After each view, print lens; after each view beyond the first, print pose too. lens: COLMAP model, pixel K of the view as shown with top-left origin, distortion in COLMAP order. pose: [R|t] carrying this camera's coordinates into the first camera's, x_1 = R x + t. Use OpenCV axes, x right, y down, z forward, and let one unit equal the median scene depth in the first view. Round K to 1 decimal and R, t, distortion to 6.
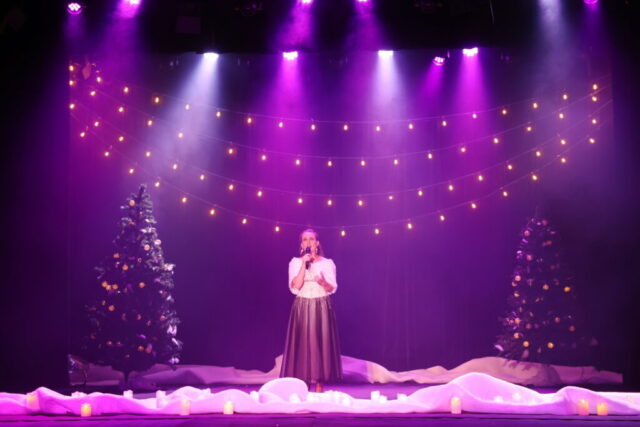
lens RADIAL K [[1251.6, 0, 321.0], [0, 1251.6, 215.0], [0, 0, 1]] dist [0.290539, 0.000000]
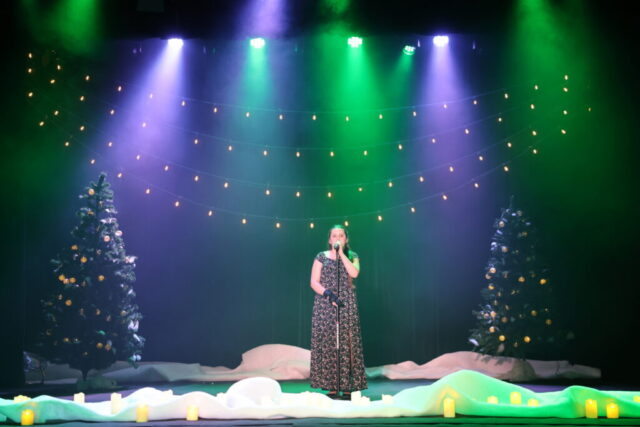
lens RADIAL K [[1110.4, 0, 318.8], [0, 1110.4, 217.8], [0, 0, 1]] dist [0.244761, 0.000000]
pose [[0.999327, -0.000529, 0.036676, -0.009559], [0.000738, 0.999984, -0.005684, 0.014553], [-0.036672, 0.005707, 0.999311, 0.146576]]
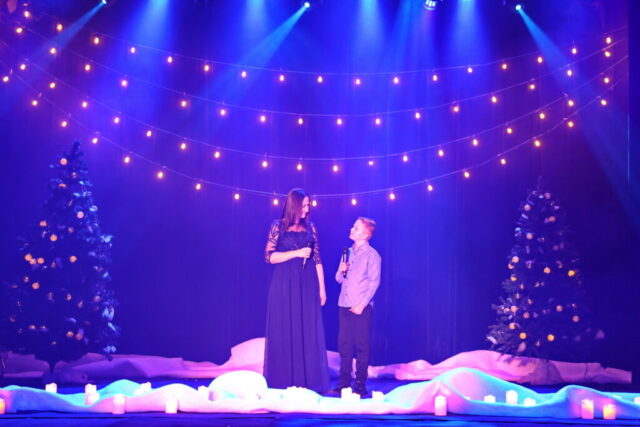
lens RADIAL K [[1442.5, 0, 355.3], [0, 1442.5, 196.4], [0, 0, 1]] dist [0.292001, 0.000000]
pose [[0.998772, 0.021910, 0.044426, 0.001901], [-0.022235, 0.999729, 0.006833, 0.002706], [-0.044265, -0.007812, 0.998989, 0.017004]]
